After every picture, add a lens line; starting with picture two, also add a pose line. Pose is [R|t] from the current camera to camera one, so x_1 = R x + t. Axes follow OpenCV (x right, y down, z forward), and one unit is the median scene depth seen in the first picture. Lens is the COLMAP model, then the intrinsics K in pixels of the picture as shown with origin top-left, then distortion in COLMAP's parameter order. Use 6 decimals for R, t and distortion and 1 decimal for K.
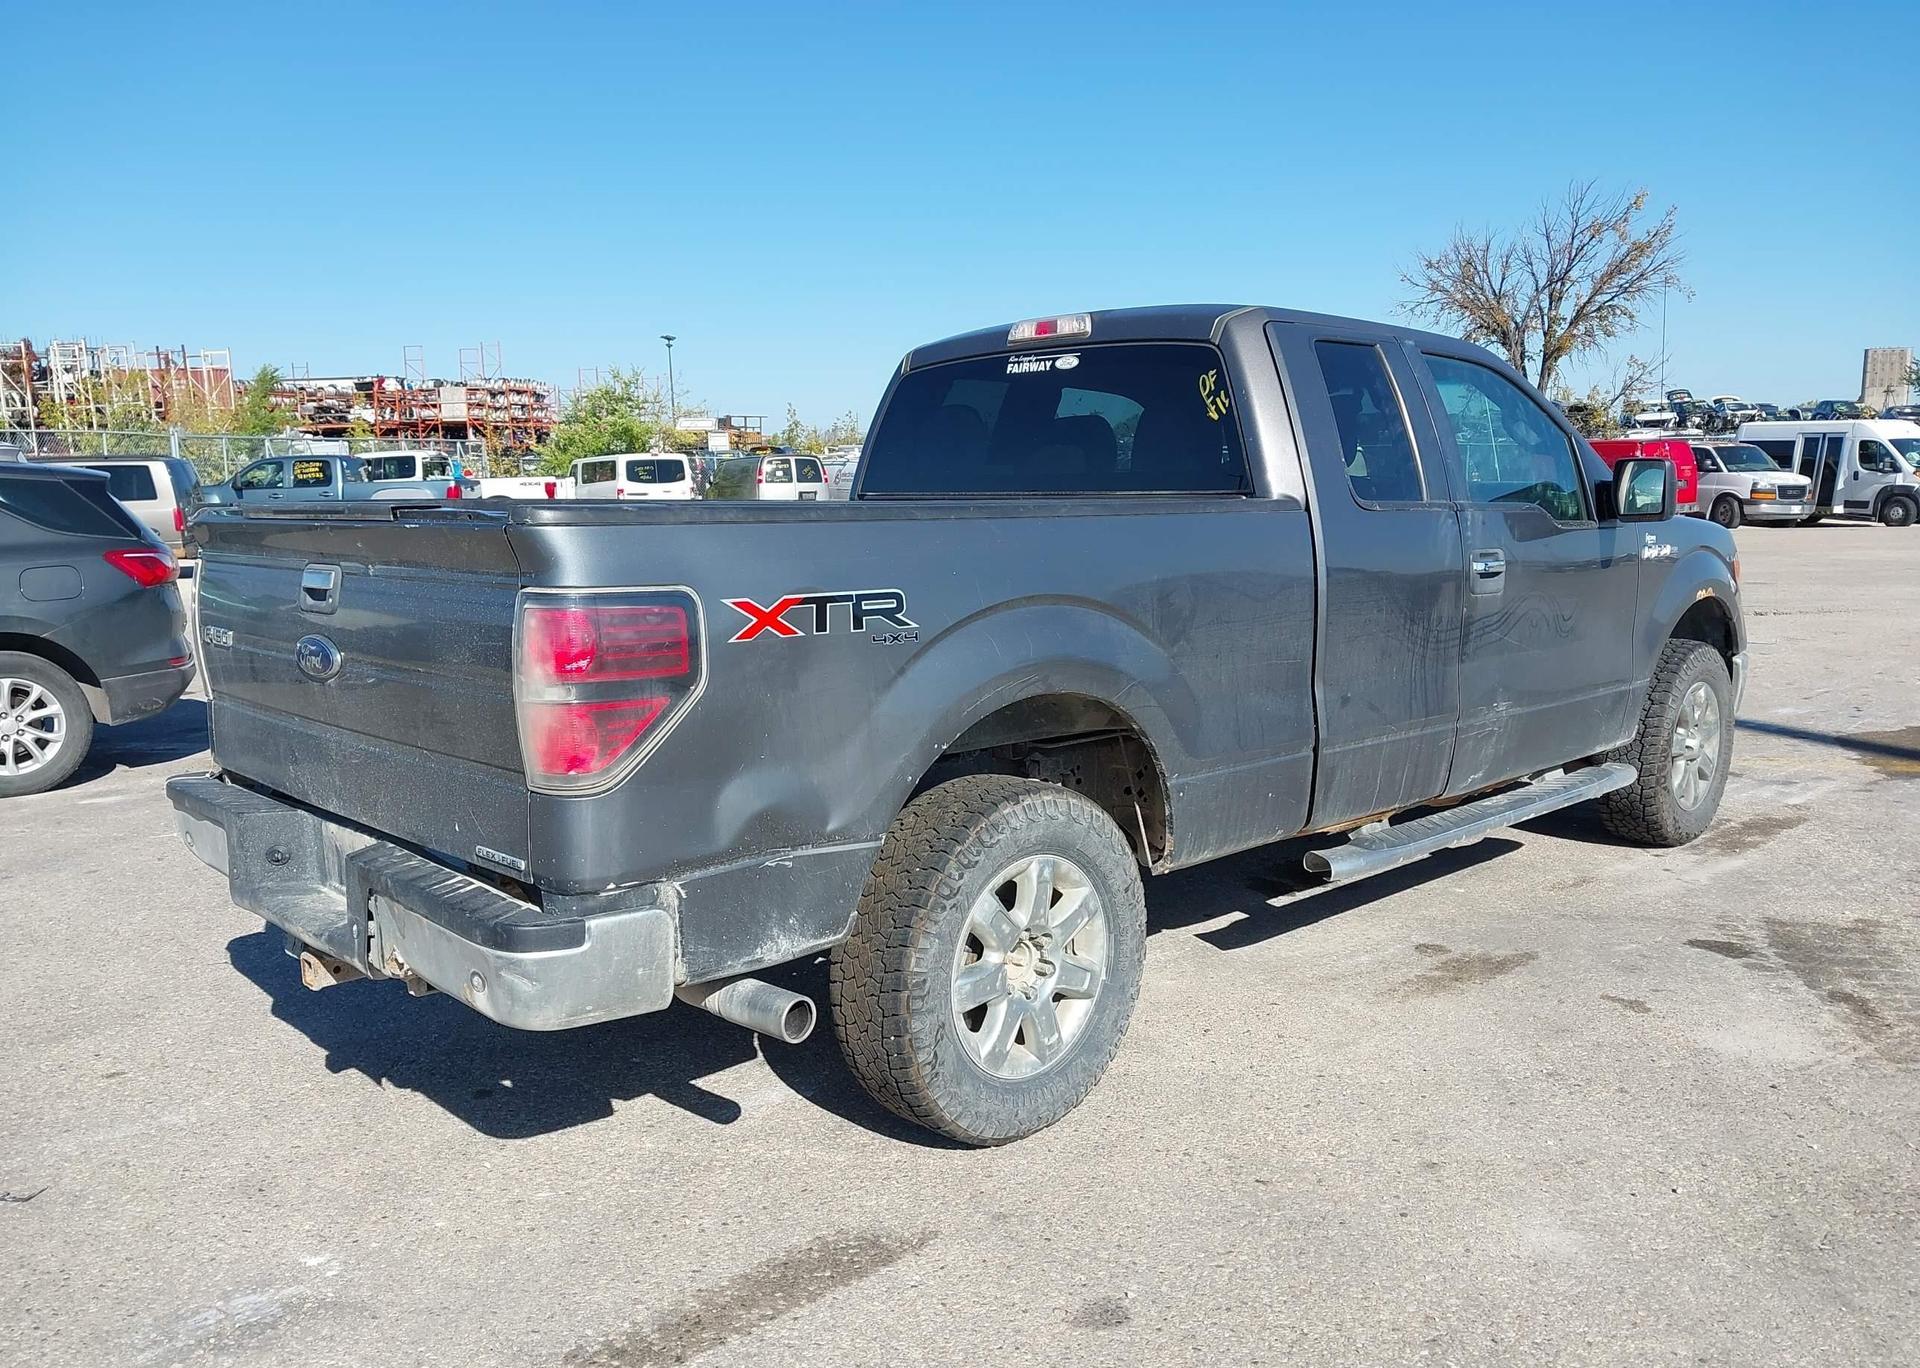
lens RADIAL K [[1515.6, 0, 947.8], [0, 1515.6, 701.1], [0, 0, 1]] dist [0.055530, -0.085123]
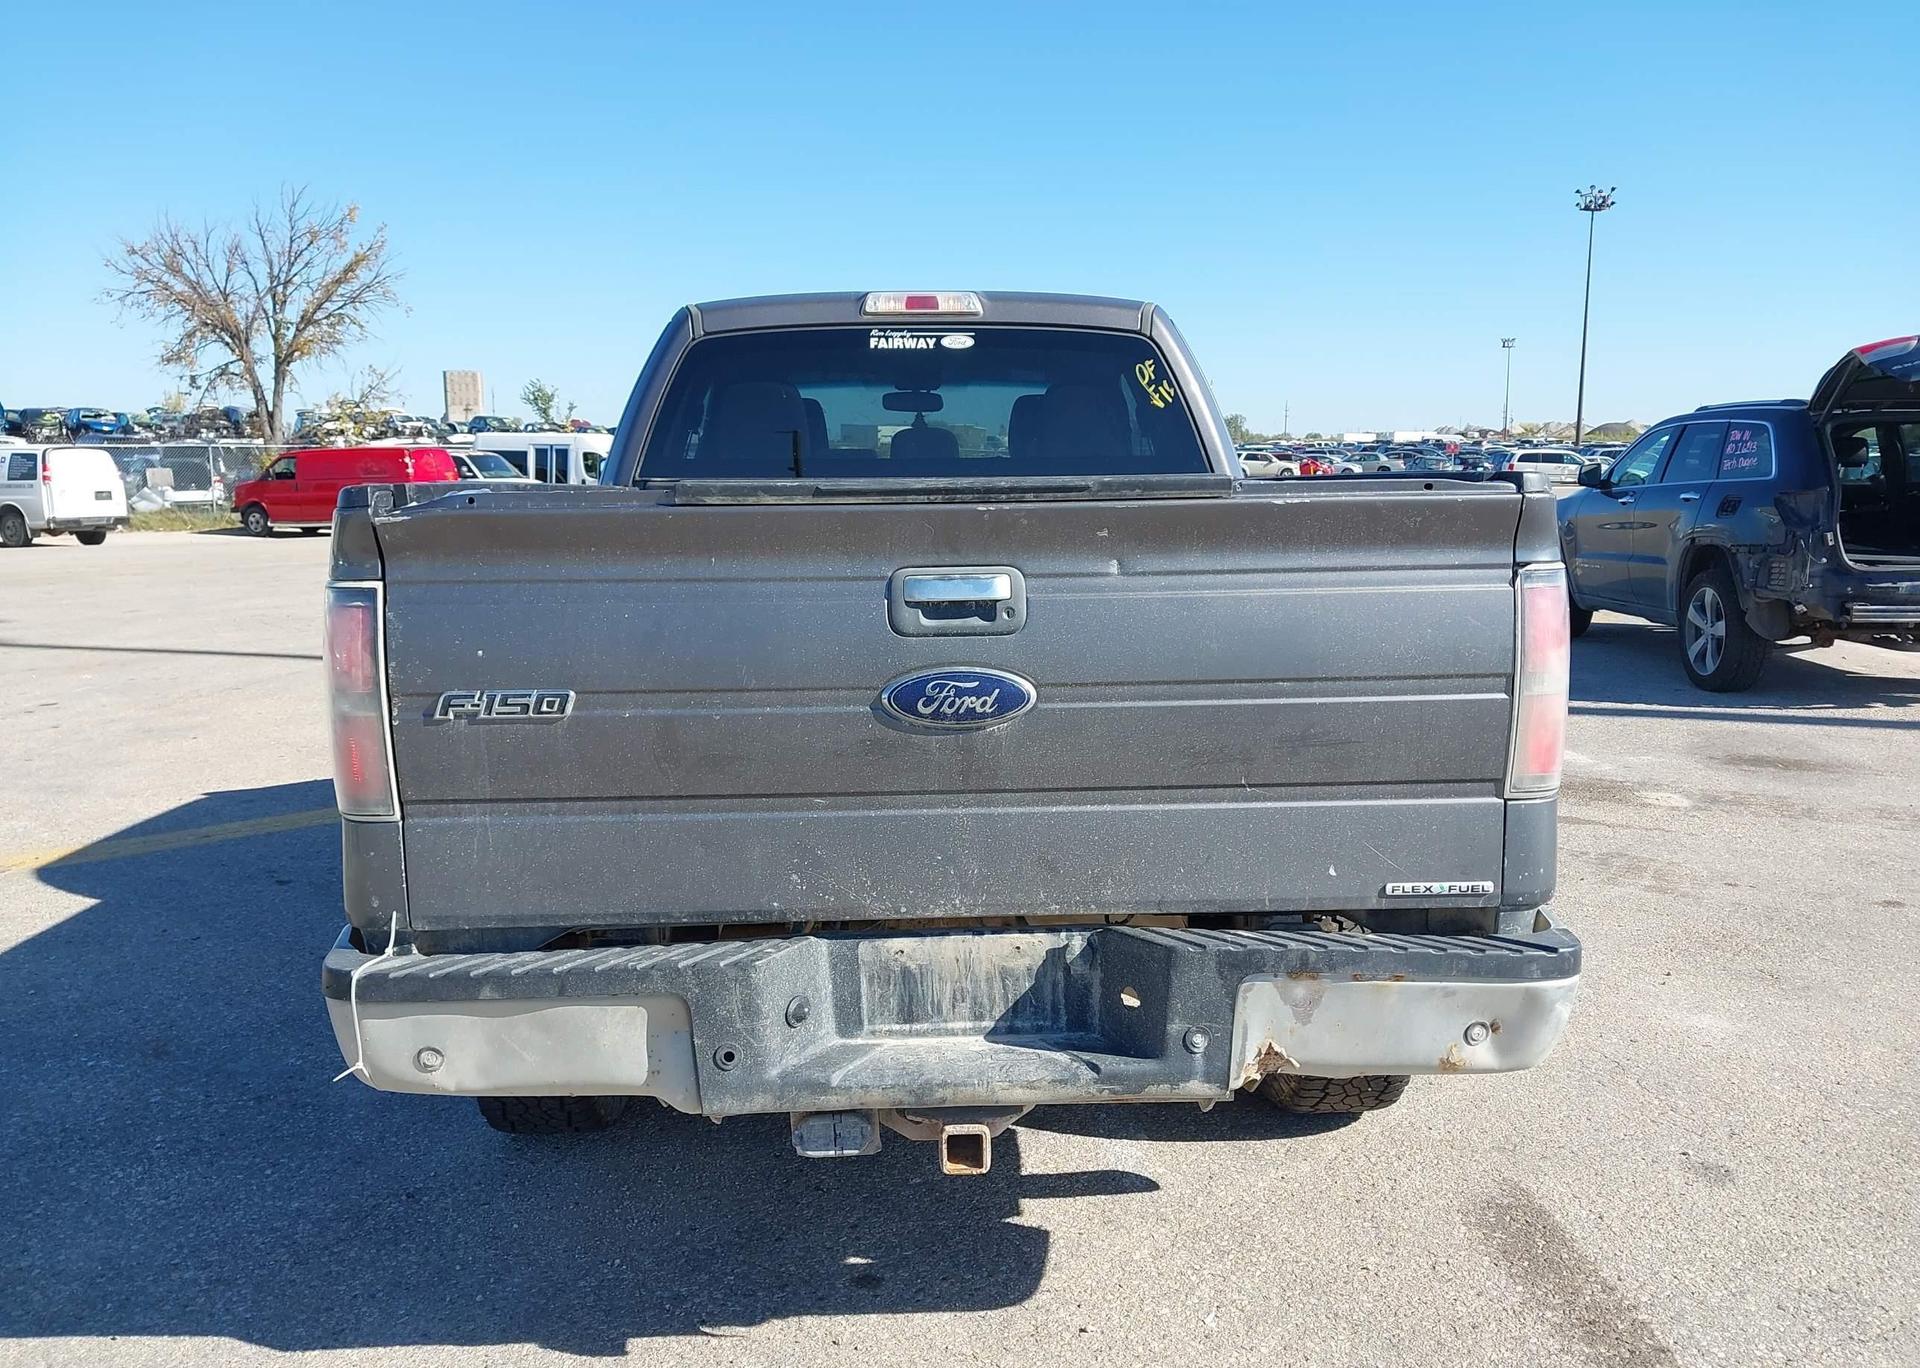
lens RADIAL K [[1515.6, 0, 939.6], [0, 1515.6, 697.4], [0, 0, 1]] dist [0.055530, -0.085123]
pose [[0.652970, -0.105858, 0.749949, -0.649402], [0.112296, 0.992772, 0.042358, -0.041221], [-0.749012, 0.056558, 0.660138, 0.377810]]
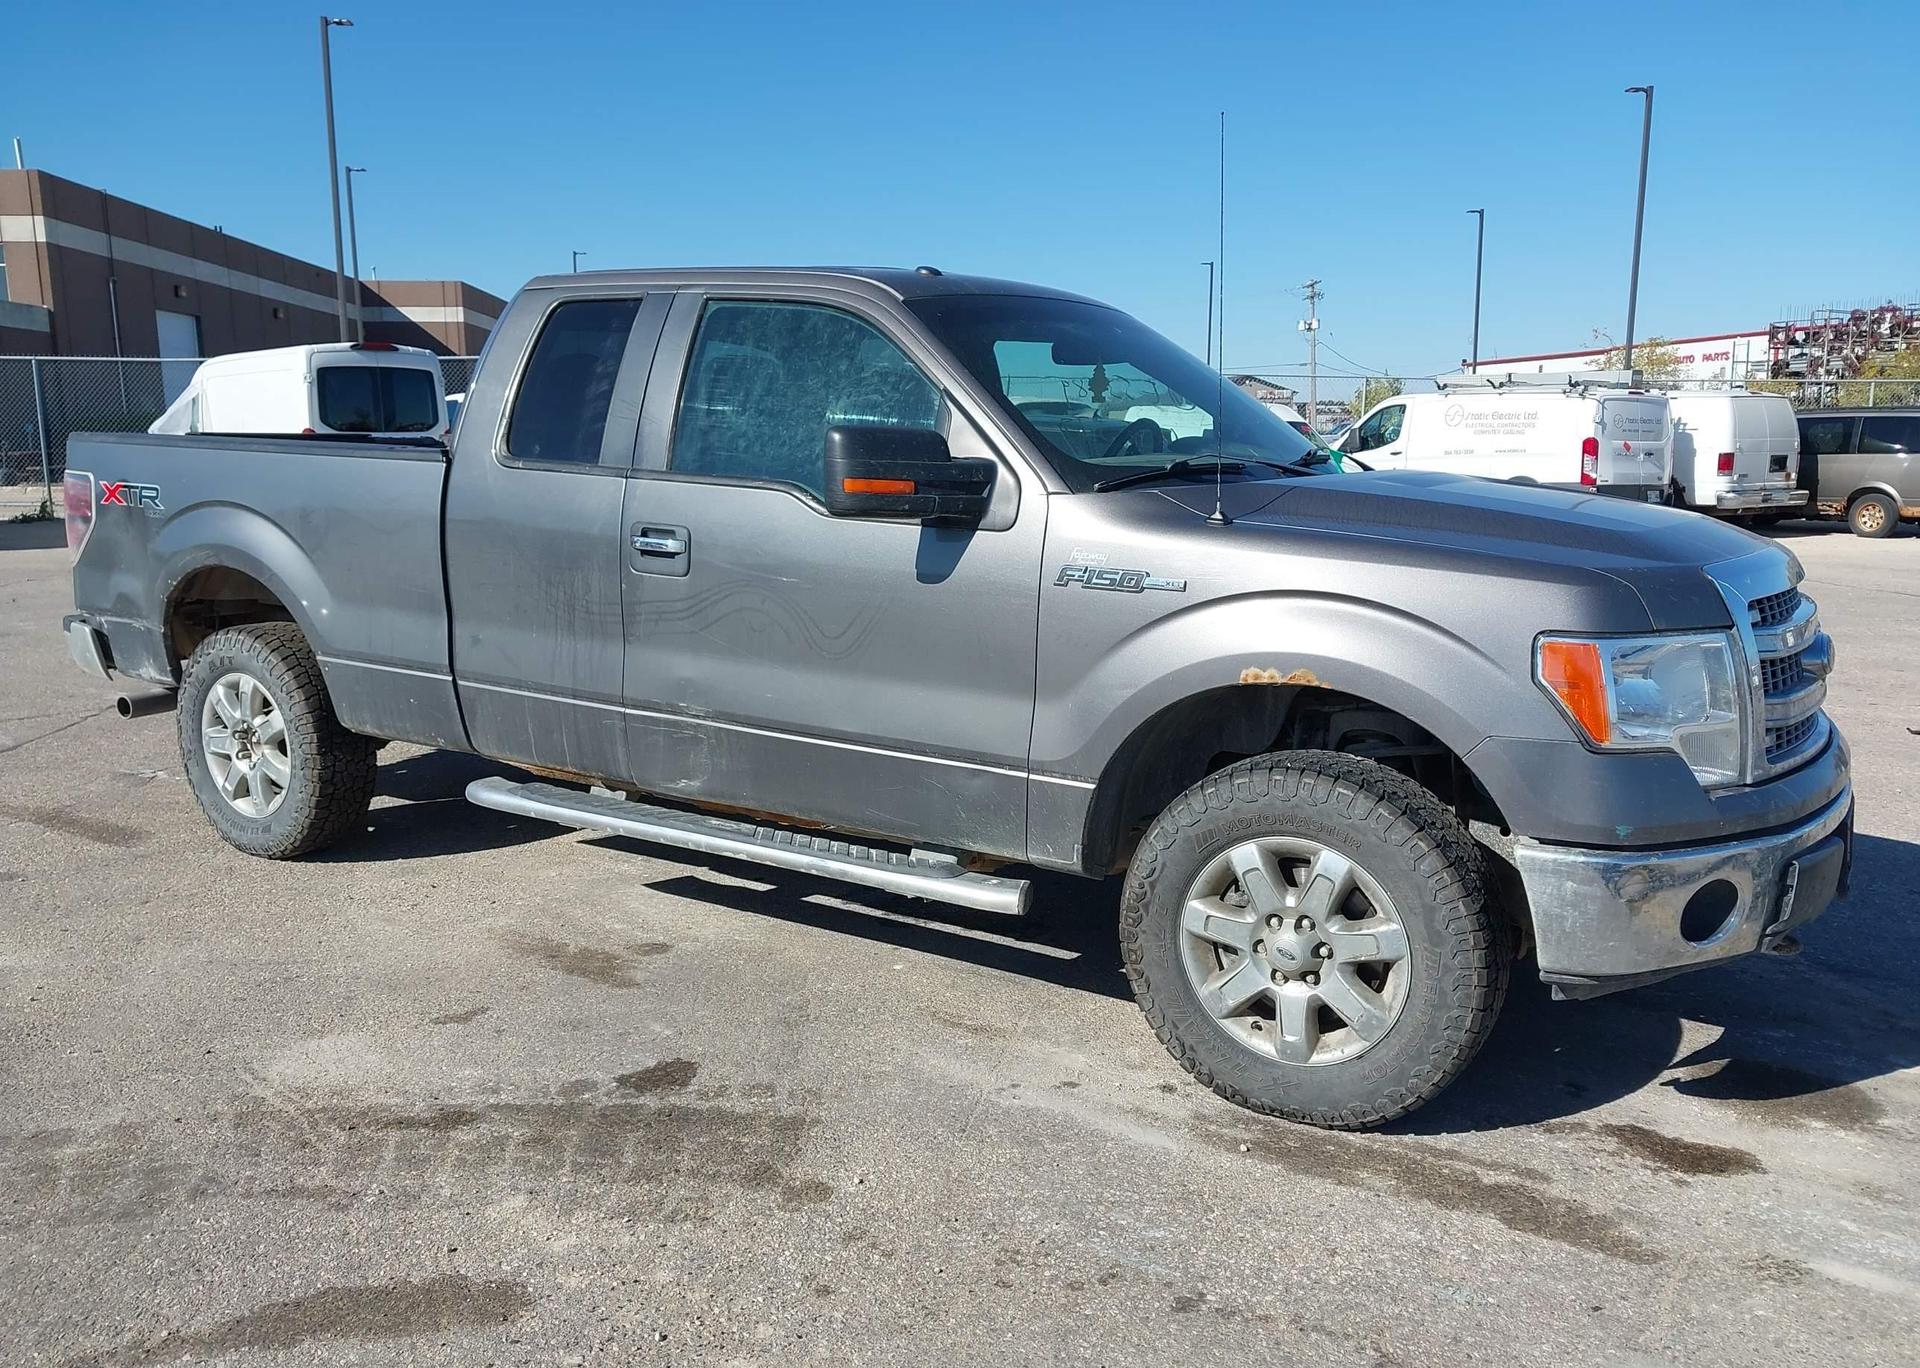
lens RADIAL K [[1515.6, 0, 962.1], [0, 1515.6, 700.6], [0, 0, 1]] dist [0.055530, -0.085123]
pose [[0.243255, 0.187541, -0.951659, 1.232636], [-0.156758, 0.975834, 0.152236, -0.158467], [0.957212, 0.112148, 0.266775, 0.927532]]
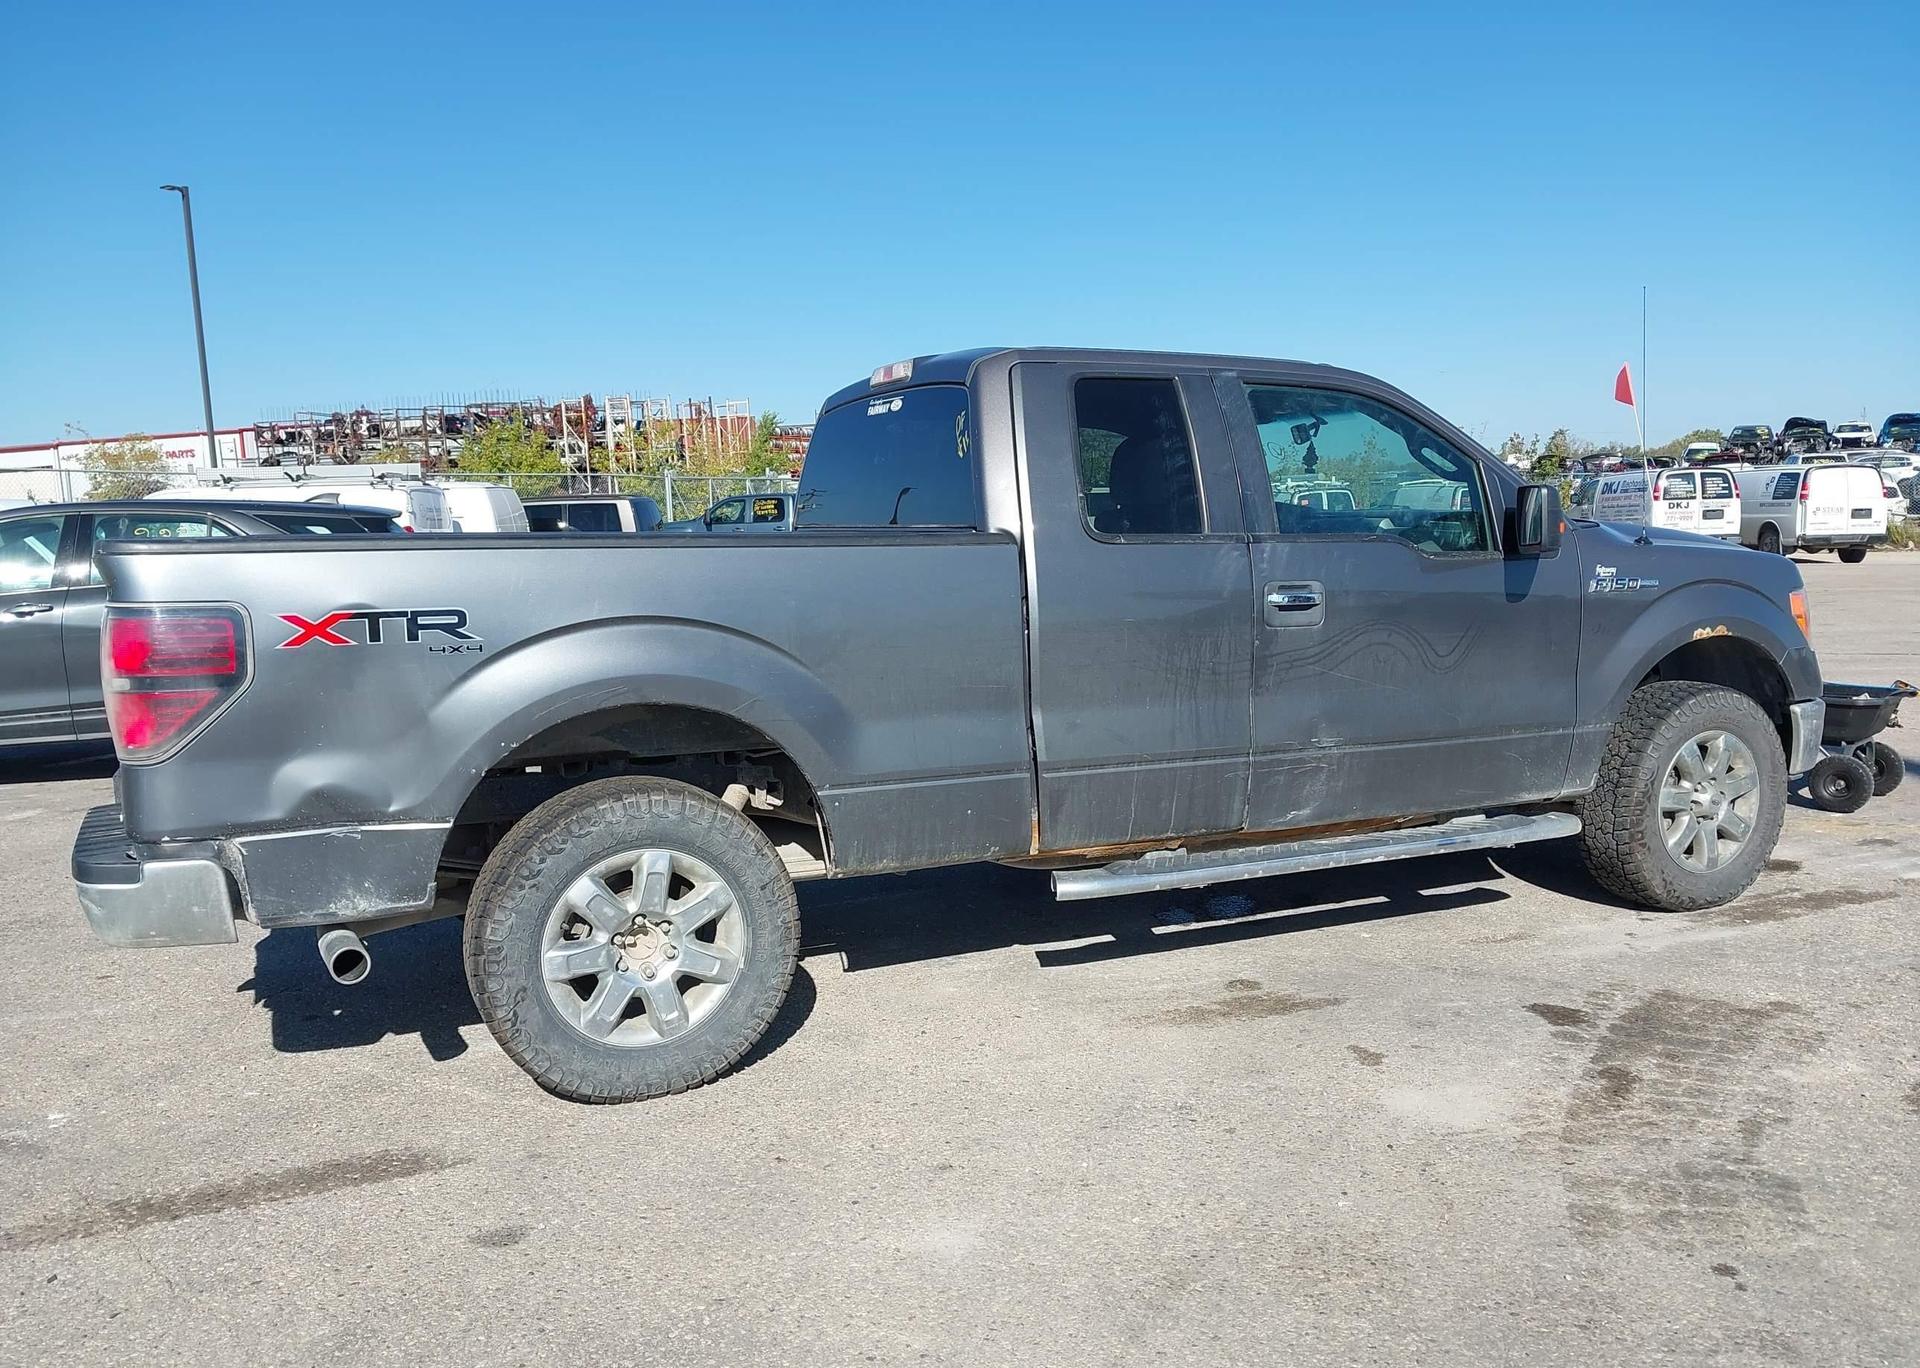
lens RADIAL K [[1515.6, 0, 955.5], [0, 1515.6, 687.3], [0, 0, 1]] dist [0.055530, -0.085123]
pose [[0.944954, 0.029244, -0.325895, 0.459432], [-0.038456, 0.999021, -0.021859, -0.001298], [0.324937, 0.033188, 0.945153, 0.004494]]
